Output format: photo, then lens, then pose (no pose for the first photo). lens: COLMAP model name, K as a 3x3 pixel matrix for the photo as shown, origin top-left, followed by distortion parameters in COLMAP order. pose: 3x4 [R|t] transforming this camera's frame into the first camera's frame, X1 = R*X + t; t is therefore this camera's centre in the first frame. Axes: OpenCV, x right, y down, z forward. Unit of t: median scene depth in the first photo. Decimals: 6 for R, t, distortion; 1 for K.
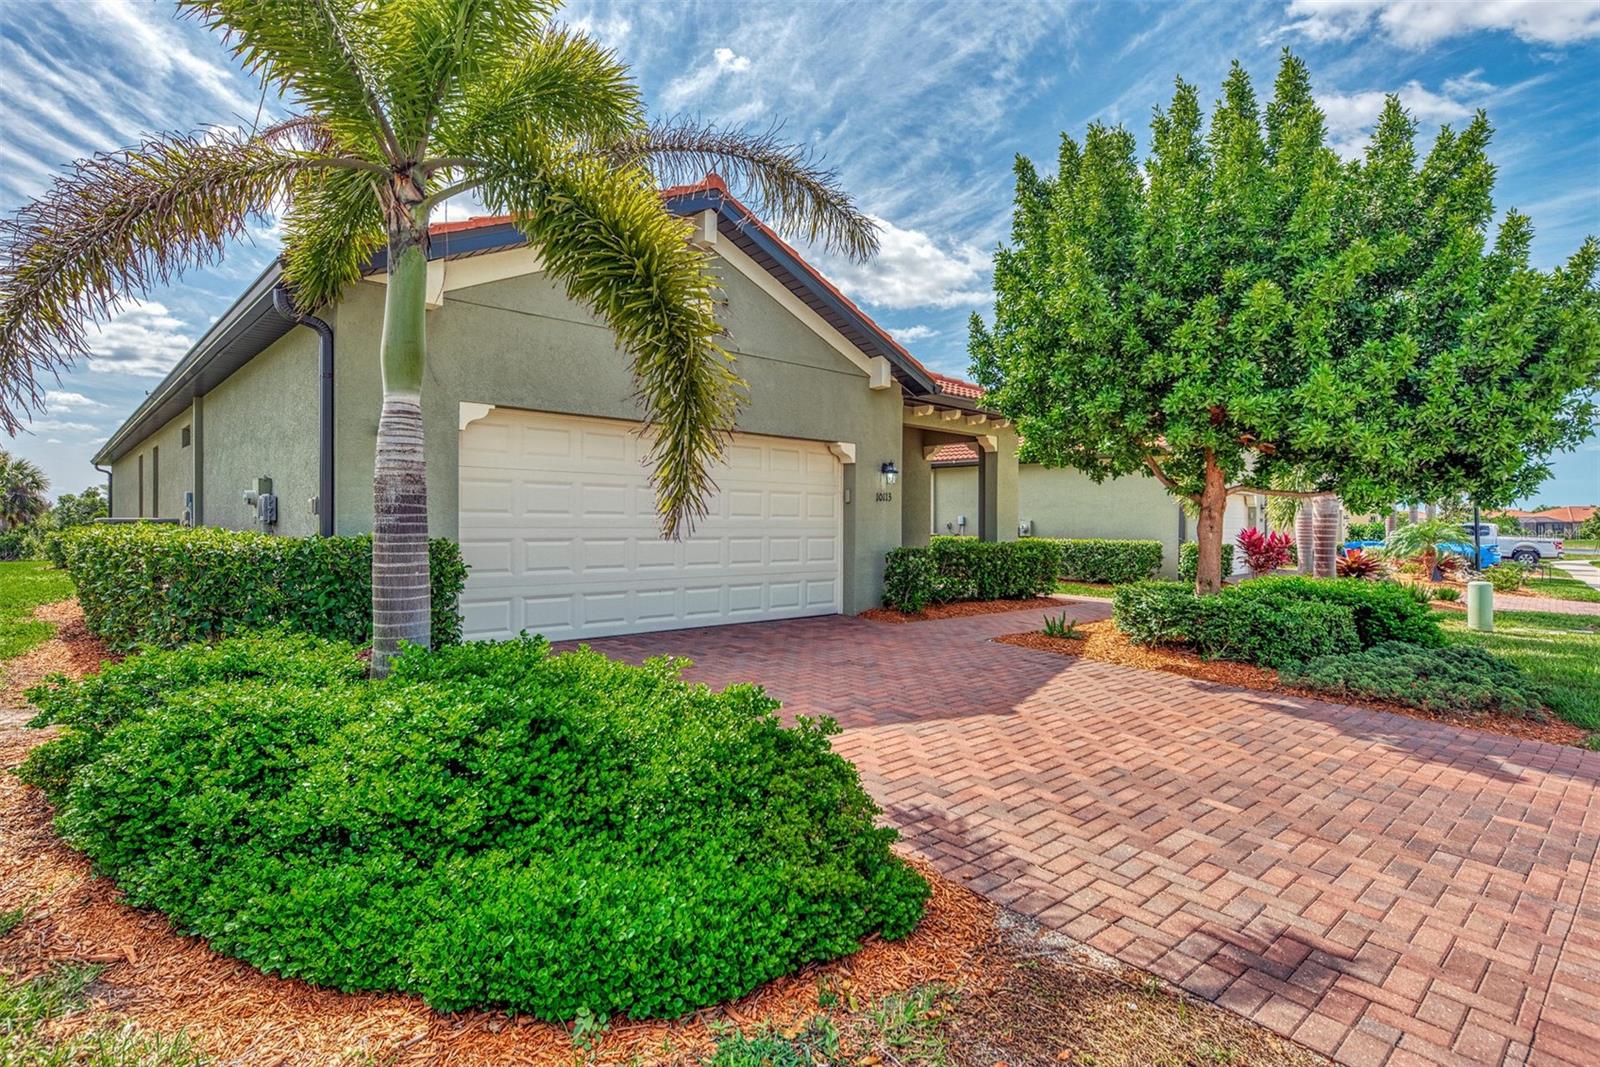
lens RADIAL K [[785.9, 0, 800.2], [0, 785.9, 536.4], [0, 0, 1]] dist [0.015565, 0.000147]
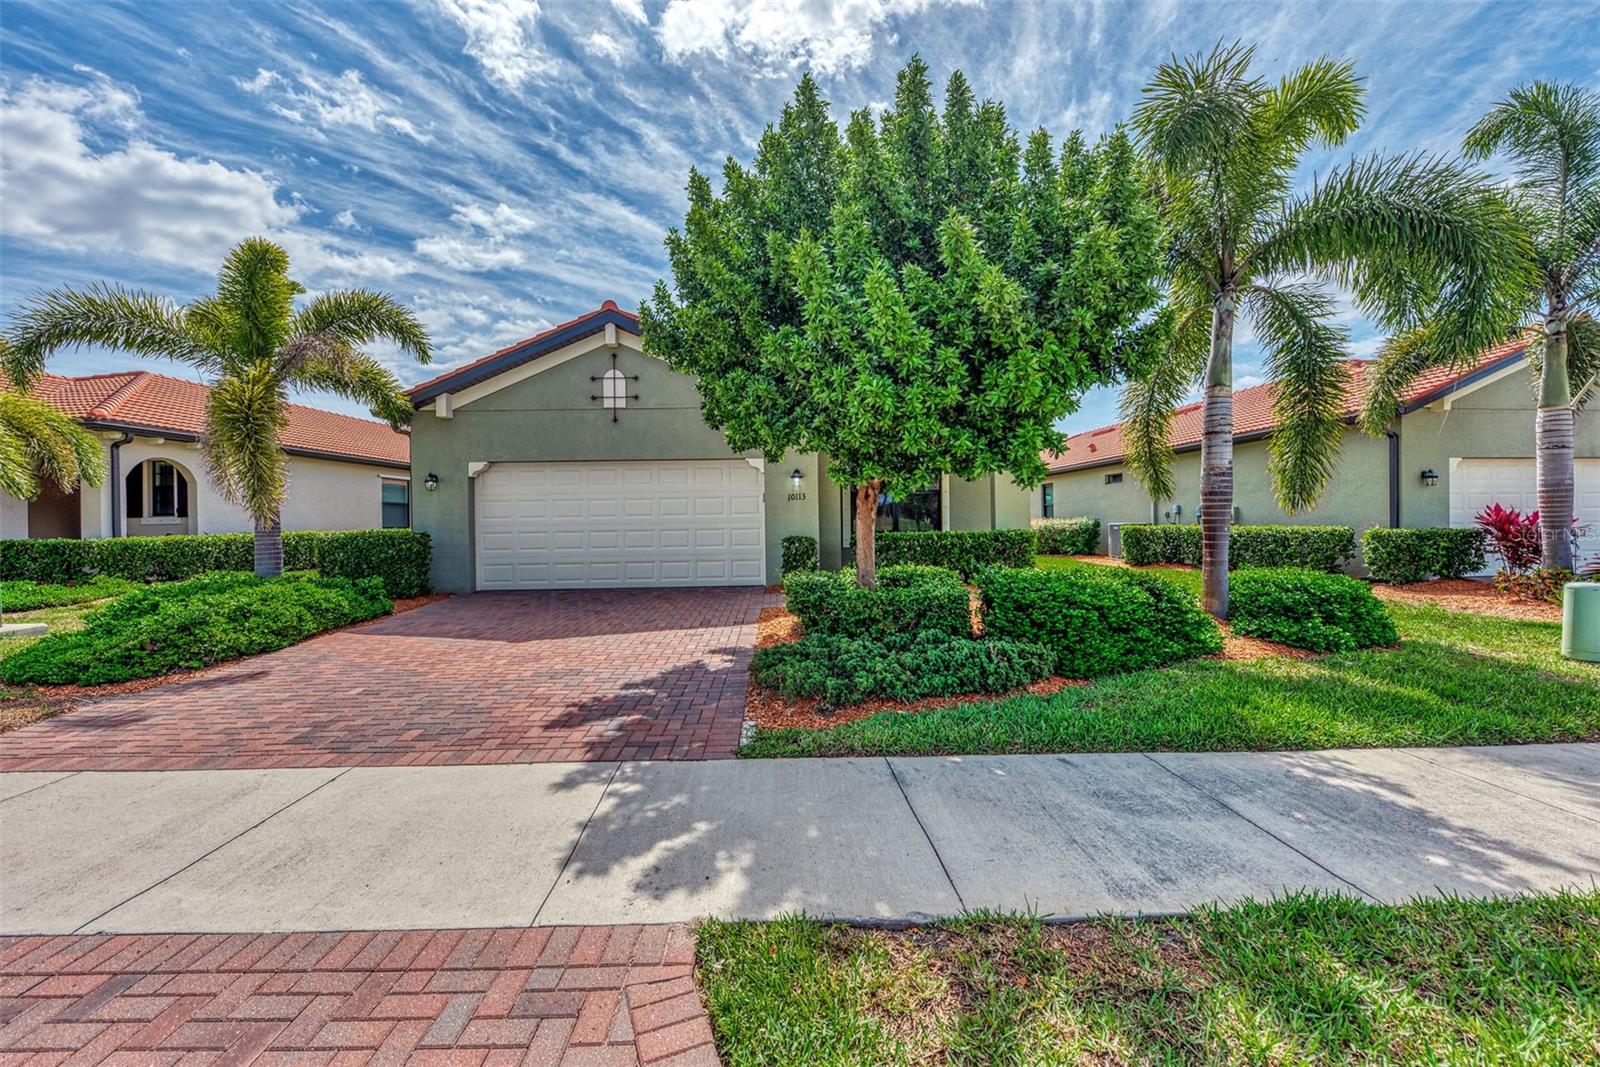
lens RADIAL K [[611.6, 0, 799.3], [0, 611.6, 533.4], [0, 0, 1]] dist [-0.001075, -0.000067]
pose [[0.767865, -0.009349, -0.640544, 0.757932], [0.012885, 0.999917, 0.000853, 0.009726], [0.640482, -0.008909, 0.767921, 0.233421]]
